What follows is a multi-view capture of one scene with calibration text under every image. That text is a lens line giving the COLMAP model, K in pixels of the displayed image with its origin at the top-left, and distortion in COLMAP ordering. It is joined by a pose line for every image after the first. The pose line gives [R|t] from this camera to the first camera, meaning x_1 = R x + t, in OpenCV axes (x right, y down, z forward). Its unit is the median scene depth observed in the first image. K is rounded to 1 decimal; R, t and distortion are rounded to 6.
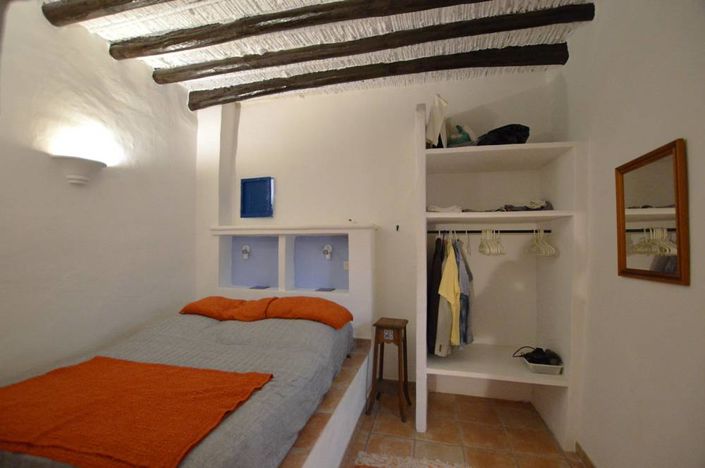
lens RADIAL K [[320.4, 0, 357.4], [0, 320.4, 235.1], [0, 0, 1]] dist [-0.003214, -0.000385]
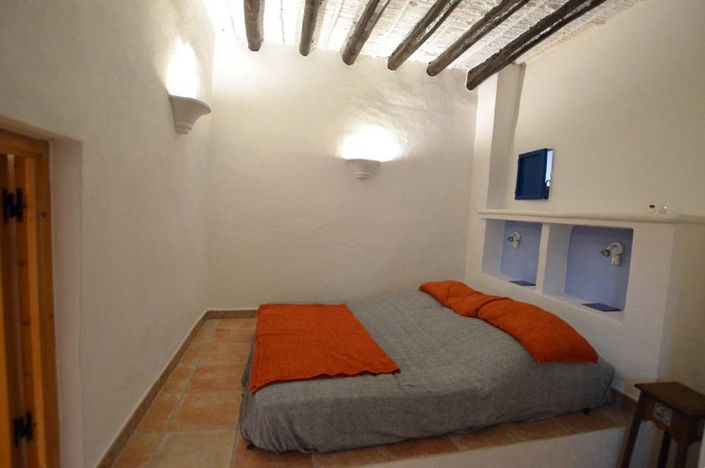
lens RADIAL K [[335.7, 0, 352.2], [0, 335.7, 237.6], [0, 0, 1]] dist [-0.013148, -0.000428]
pose [[0.459138, 0.103119, -0.882360, 0.313930], [-0.029317, 0.994458, 0.100964, -0.039912], [0.887881, -0.020488, 0.459616, 0.238103]]
